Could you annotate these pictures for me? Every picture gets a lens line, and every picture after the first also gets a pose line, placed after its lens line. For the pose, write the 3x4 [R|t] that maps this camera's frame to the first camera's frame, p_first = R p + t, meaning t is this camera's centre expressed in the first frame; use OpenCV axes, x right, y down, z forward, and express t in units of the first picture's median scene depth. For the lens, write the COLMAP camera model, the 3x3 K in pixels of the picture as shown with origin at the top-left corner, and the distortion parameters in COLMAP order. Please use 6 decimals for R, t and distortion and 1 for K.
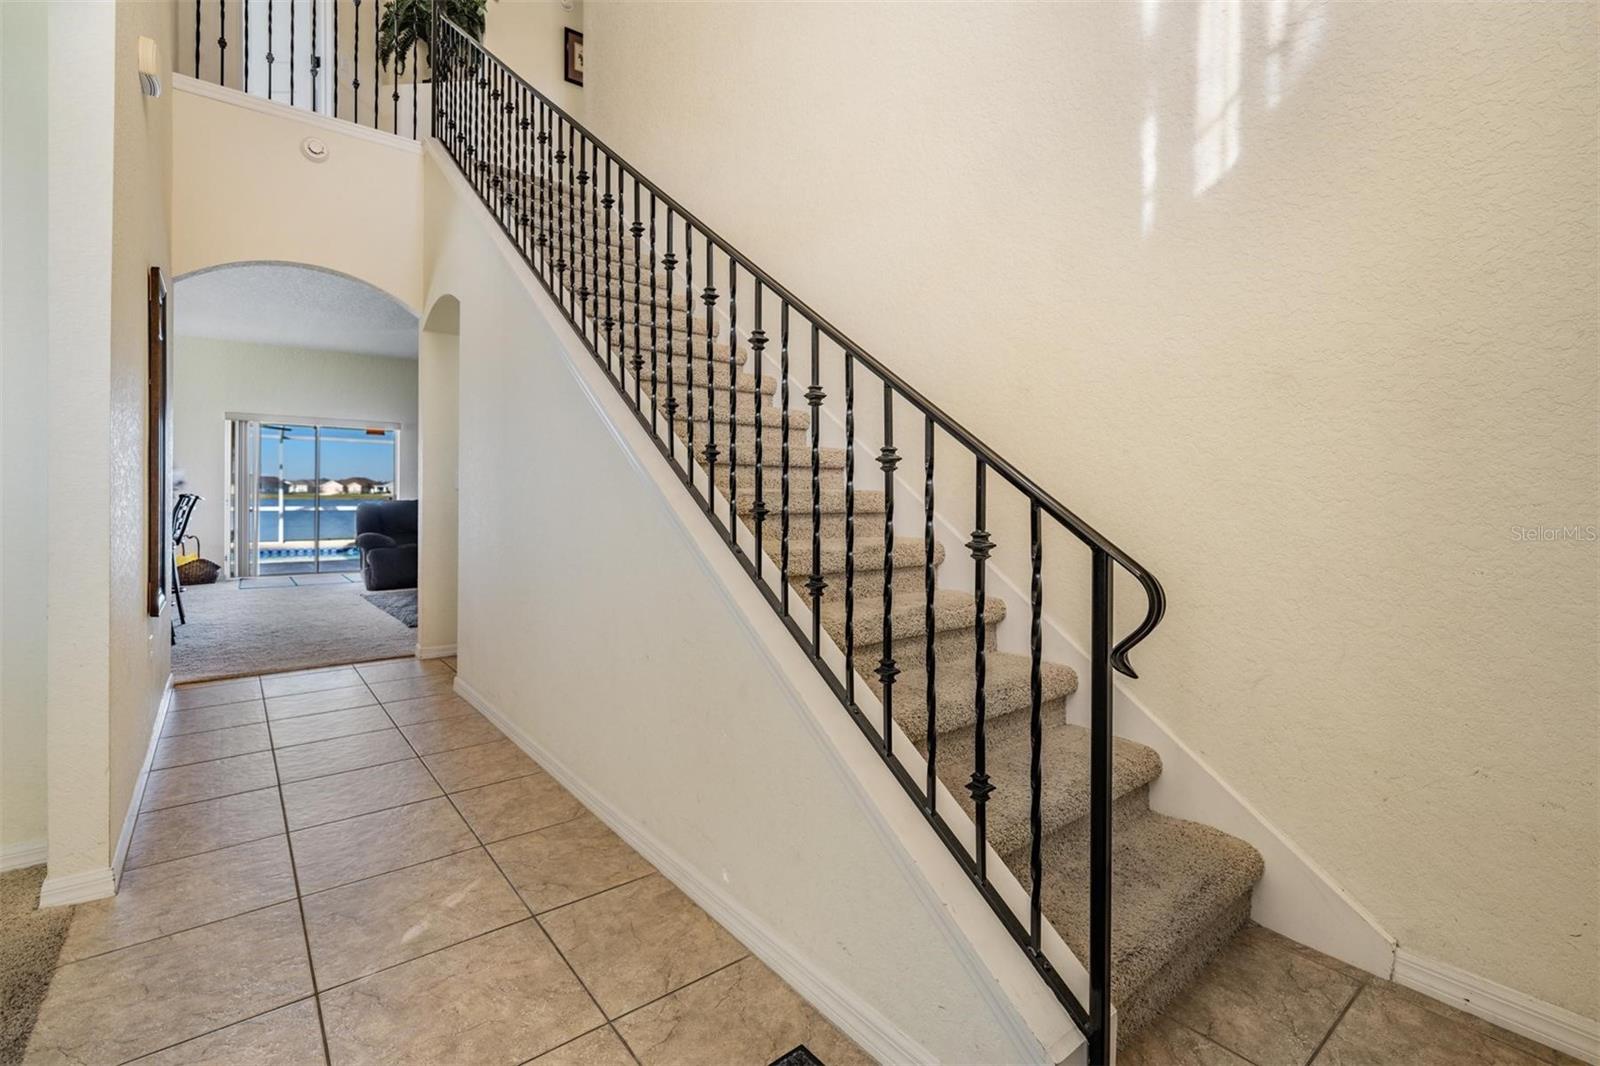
lens RADIAL K [[714.1, 0, 779.8], [0, 714.1, 495.5], [0, 0, 1]] dist [-0.004897, -0.002411]
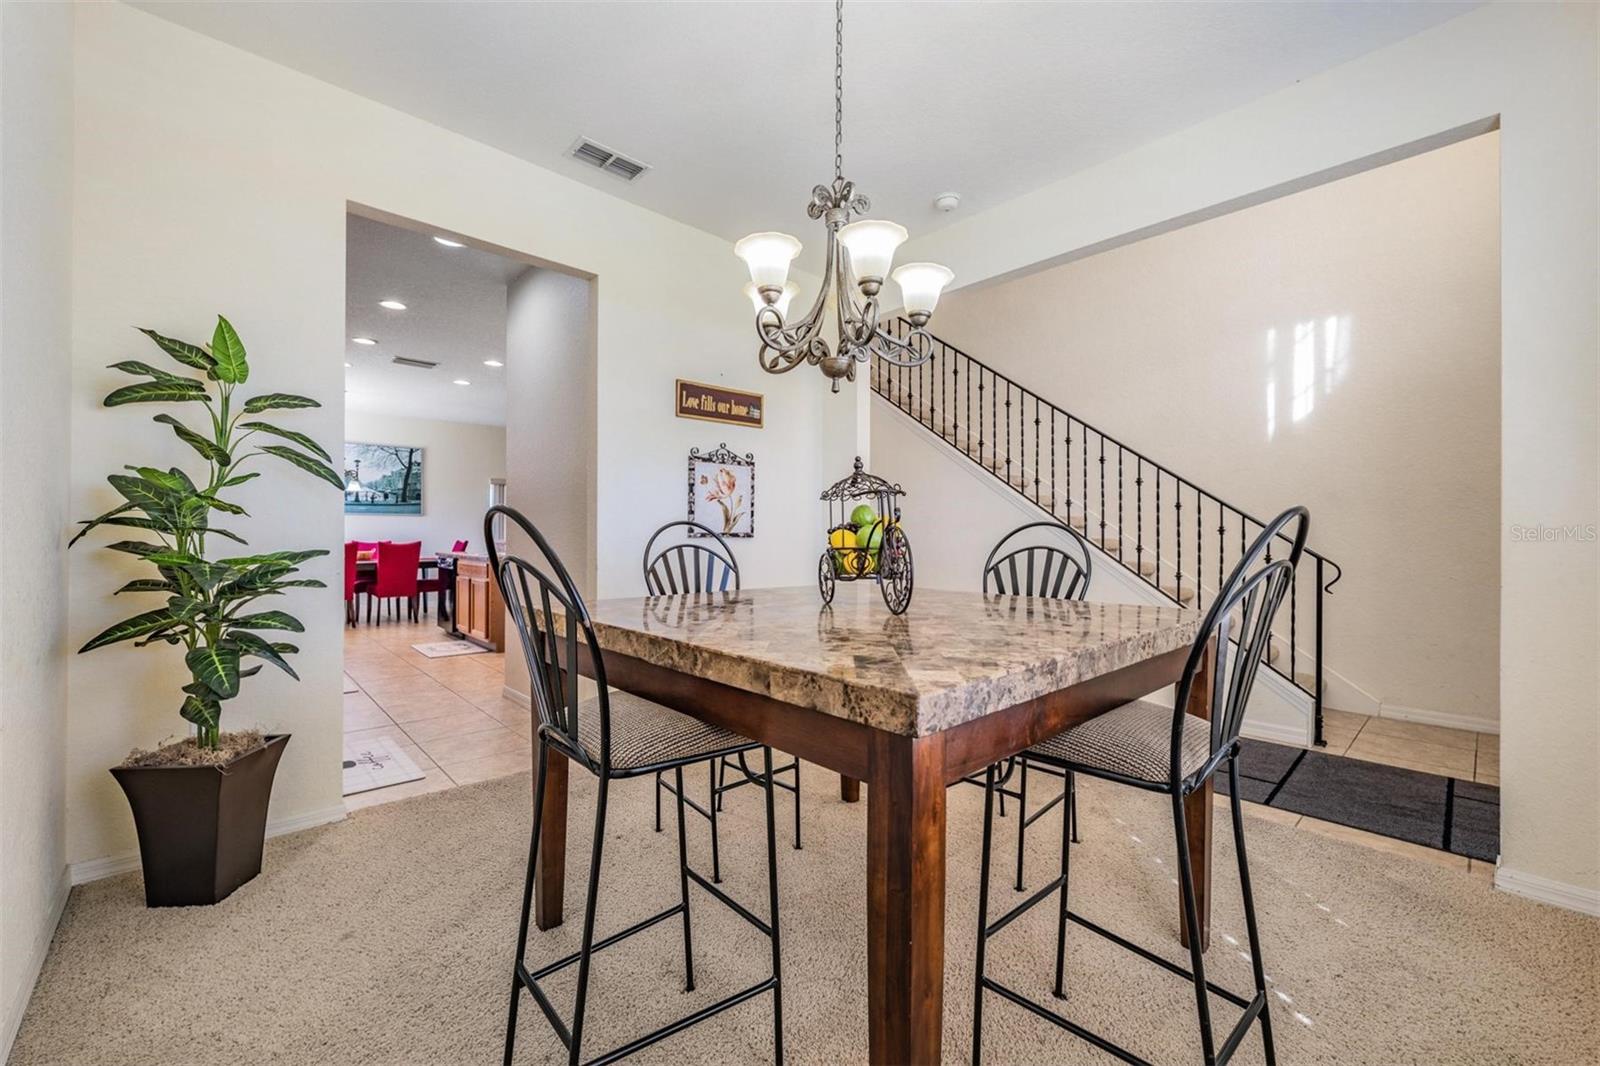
lens RADIAL K [[639.6, 0, 797.5], [0, 639.6, 533.6], [0, 0, 1]] dist [-0.000058, 0.000032]
pose [[0.997099, -0.004337, 0.075987, -0.984779], [0.004690, 0.999979, -0.004470, -0.019855], [-0.075966, 0.004813, 0.997099, -0.820780]]
